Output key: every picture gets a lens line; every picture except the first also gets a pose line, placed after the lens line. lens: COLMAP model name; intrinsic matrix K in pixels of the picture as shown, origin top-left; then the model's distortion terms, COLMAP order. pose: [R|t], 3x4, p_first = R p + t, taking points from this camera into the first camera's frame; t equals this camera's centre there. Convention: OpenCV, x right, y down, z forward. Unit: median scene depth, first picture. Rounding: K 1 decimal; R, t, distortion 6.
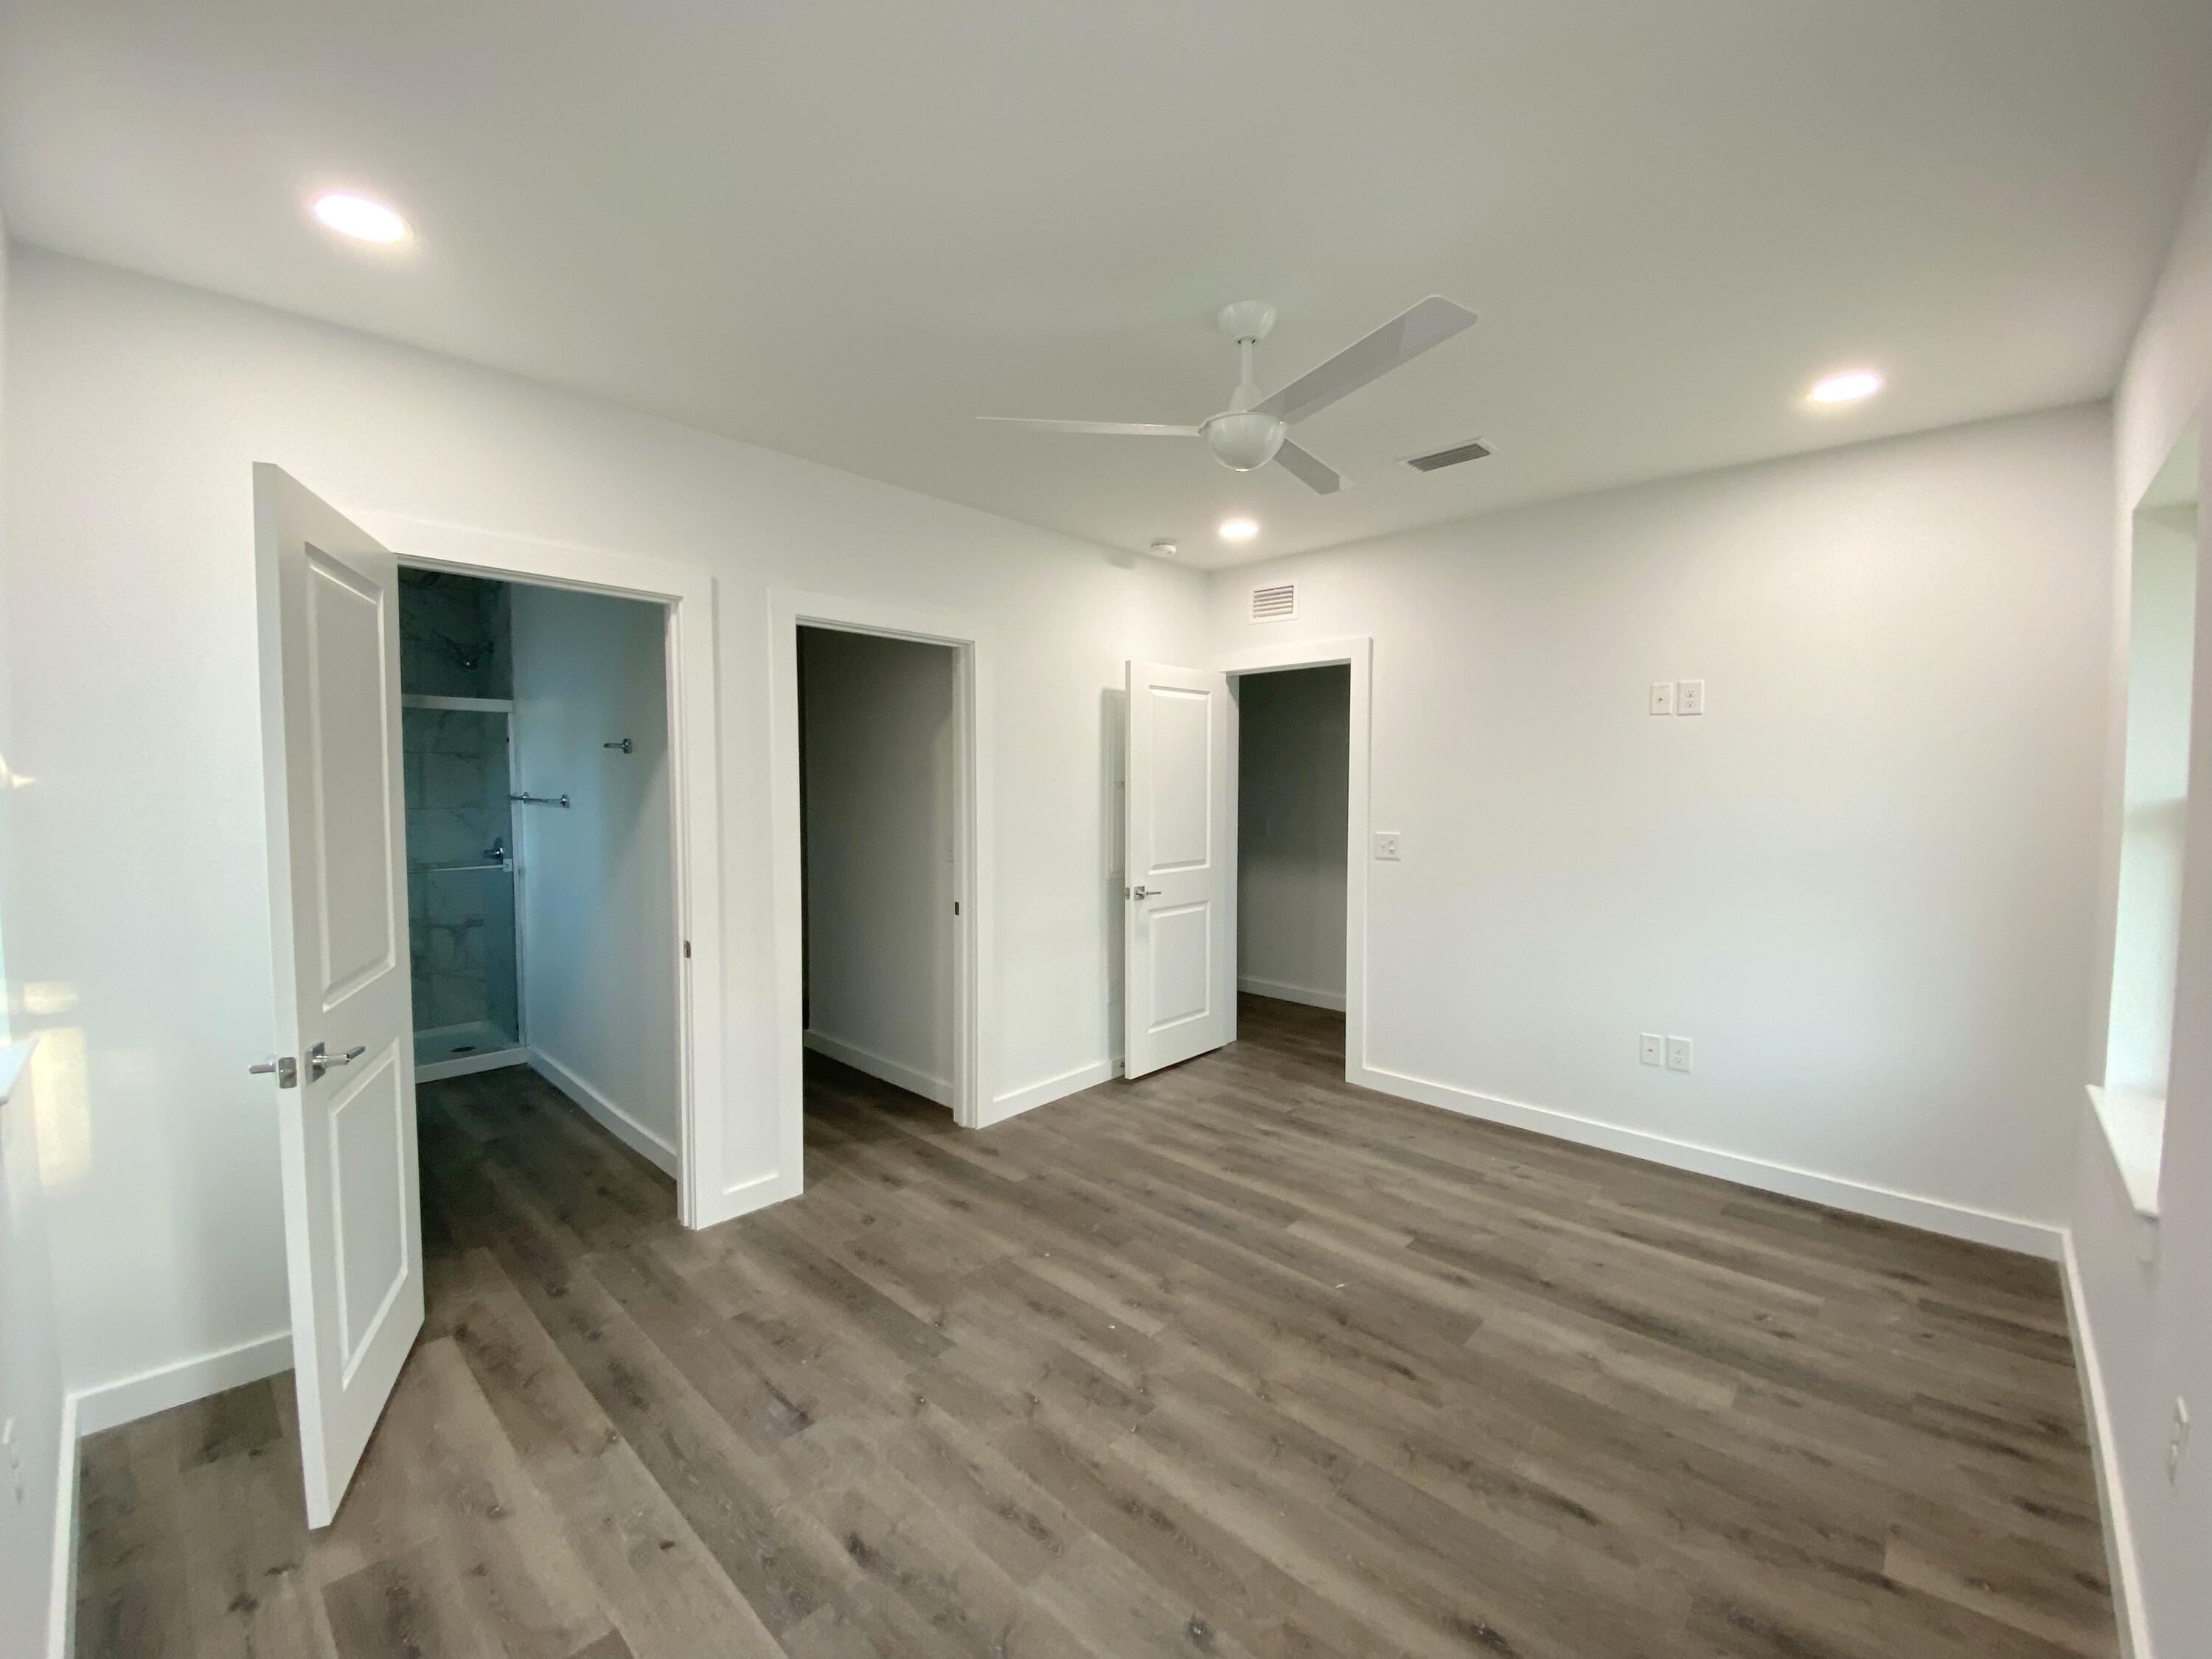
lens RADIAL K [[917.3, 0, 1117.4], [0, 917.3, 826.0], [0, 0, 1]] dist [0.054509, -0.030114]
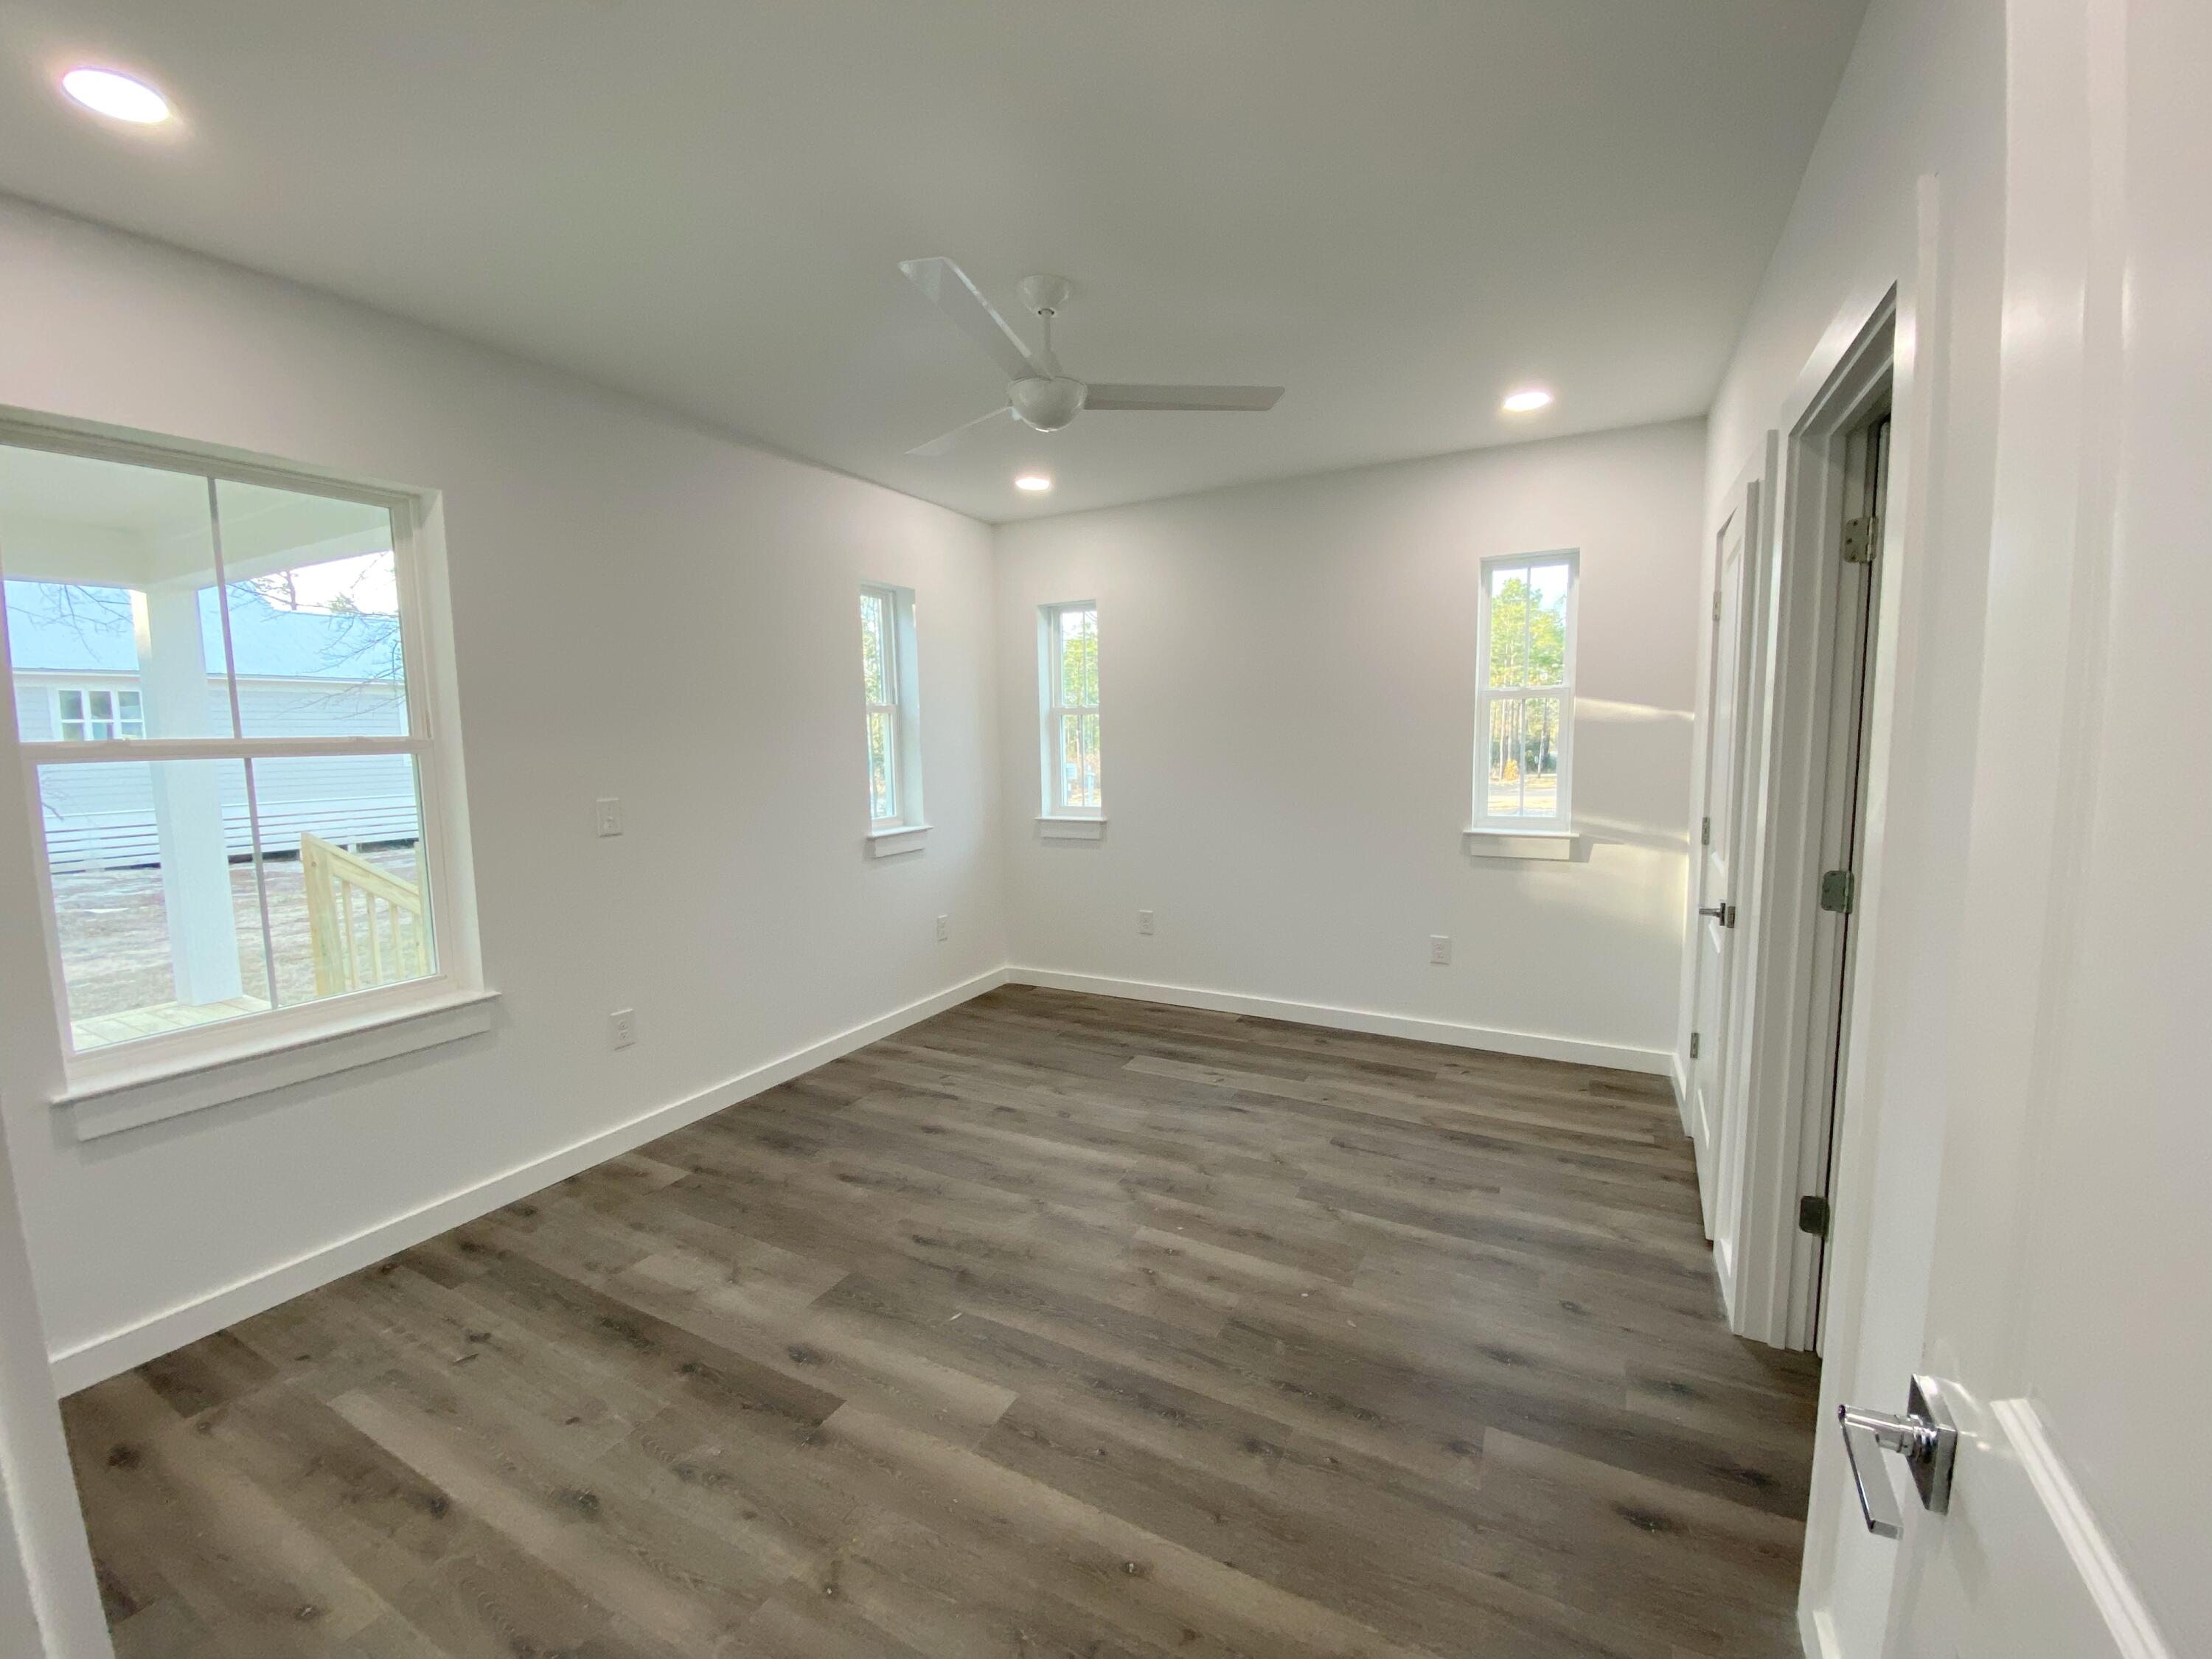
lens RADIAL K [[917.3, 0, 1117.4], [0, 917.3, 826.0], [0, 0, 1]] dist [0.054509, -0.030114]
pose [[-0.964517, 0.036731, -0.261454, 0.331160], [-0.002595, 0.988909, 0.148500, -0.083610], [0.264009, 0.143909, -0.953724, 1.952698]]
